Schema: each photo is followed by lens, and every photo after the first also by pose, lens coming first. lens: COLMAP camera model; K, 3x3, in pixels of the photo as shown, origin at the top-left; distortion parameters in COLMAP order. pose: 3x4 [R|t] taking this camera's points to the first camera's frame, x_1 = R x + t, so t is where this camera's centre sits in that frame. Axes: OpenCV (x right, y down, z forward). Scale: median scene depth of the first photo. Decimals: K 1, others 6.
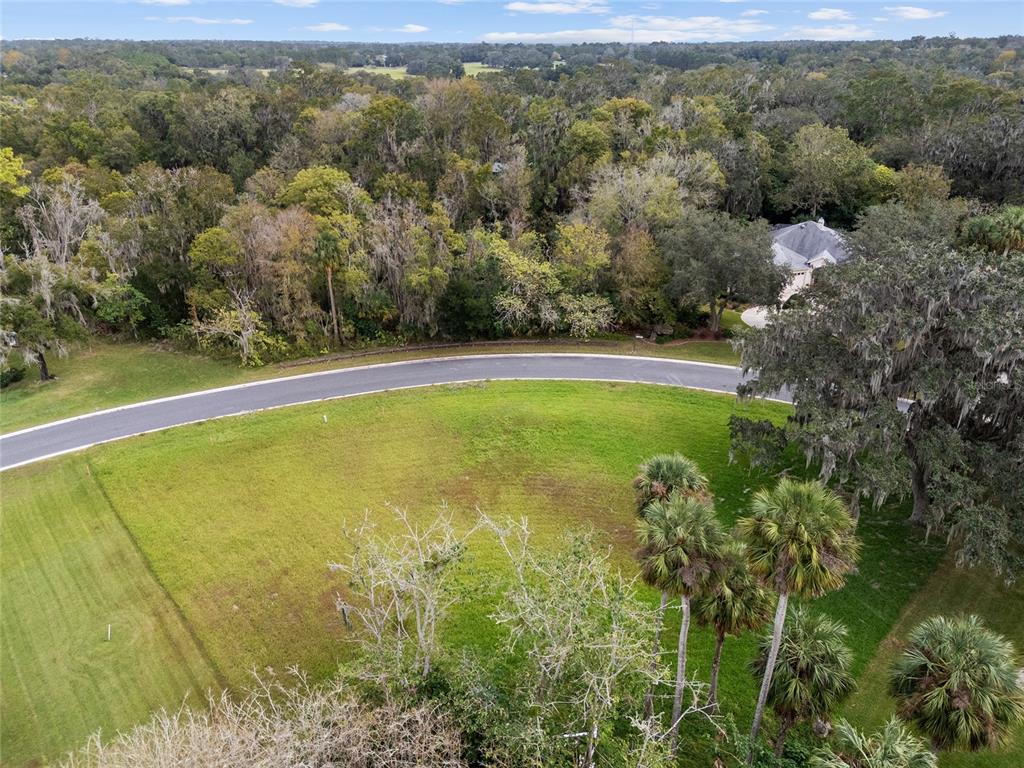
lens RADIAL K [[757.6, 0, 512.0], [0, 757.6, 384.0], [0, 0, 1]] dist [0.076979, -0.079584]
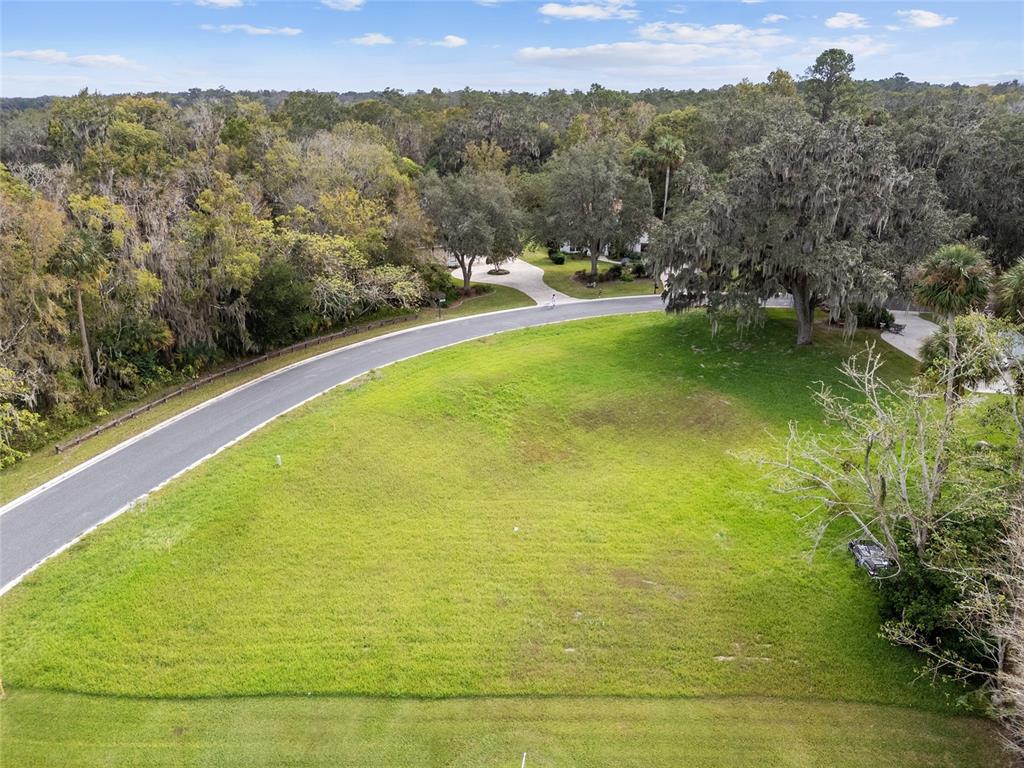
lens RADIAL K [[761.1, 0, 512.0], [0, 761.1, 384.0], [0, 0, 1]] dist [0.086440, -0.078652]
pose [[0.648581, -0.269969, 0.711660, -0.483428], [0.317028, 0.945839, 0.069877, -0.001227], [-0.691980, 0.180295, 0.699040, 0.295183]]
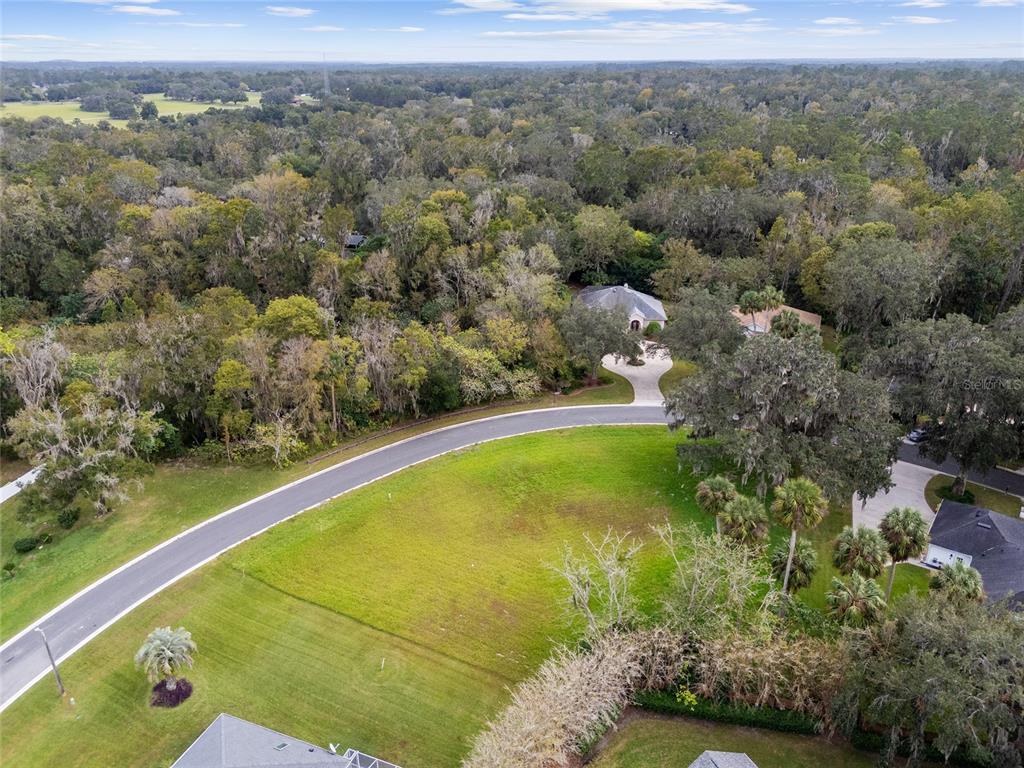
lens RADIAL K [[757.6, 0, 512.0], [0, 757.6, 384.0], [0, 0, 1]] dist [0.076979, -0.079584]
pose [[0.922060, -0.153971, 0.355102, -0.408948], [0.160124, 0.987022, 0.012190, -0.109878], [-0.352370, 0.045620, 0.934748, -0.289724]]
